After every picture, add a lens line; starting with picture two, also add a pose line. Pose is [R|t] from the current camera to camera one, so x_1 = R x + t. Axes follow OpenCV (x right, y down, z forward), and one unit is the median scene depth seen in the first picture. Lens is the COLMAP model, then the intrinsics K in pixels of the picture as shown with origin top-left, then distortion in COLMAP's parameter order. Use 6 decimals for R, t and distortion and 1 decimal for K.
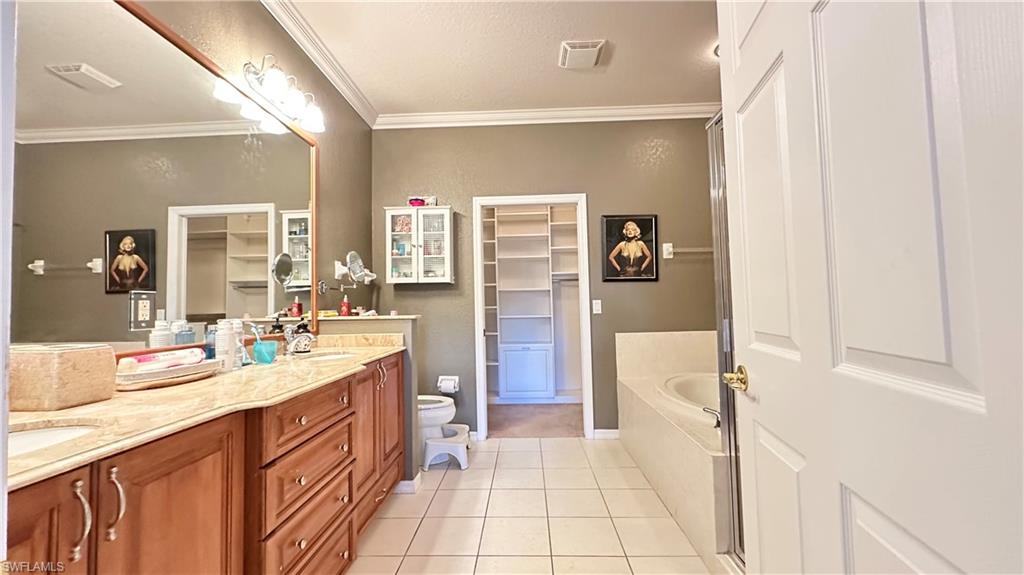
lens RADIAL K [[410.2, 0, 512.0], [0, 410.2, 287.5], [0, 0, 1]] dist [-0.000290, -0.000171]
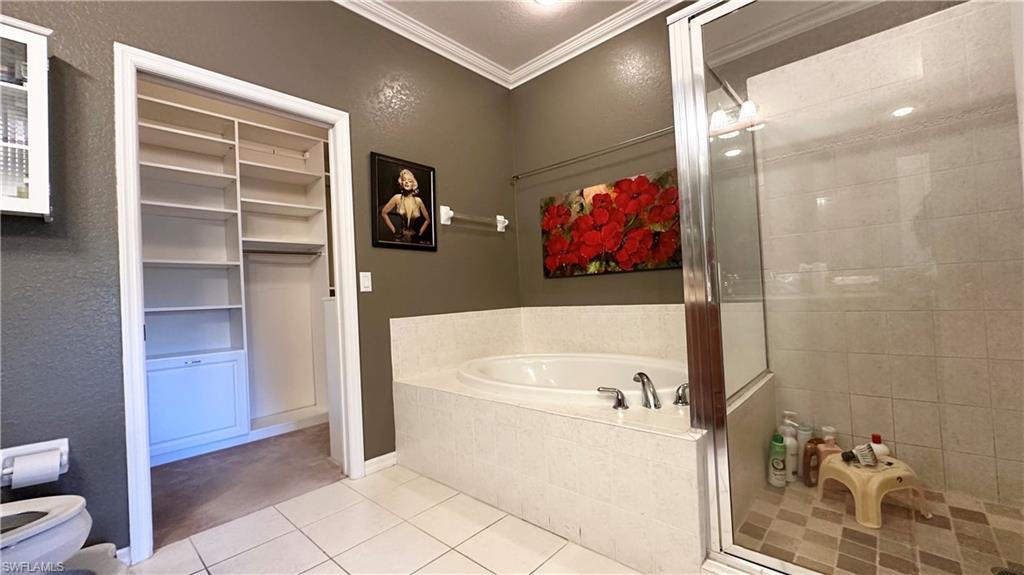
lens RADIAL K [[410.2, 0, 512.0], [0, 410.2, 287.5], [0, 0, 1]] dist [-0.000290, -0.000171]
pose [[0.646887, 0.005872, 0.762564, -0.159550], [-0.000300, 0.999972, -0.007446, 0.061784], [-0.762586, 0.004588, 0.646870, 0.366951]]
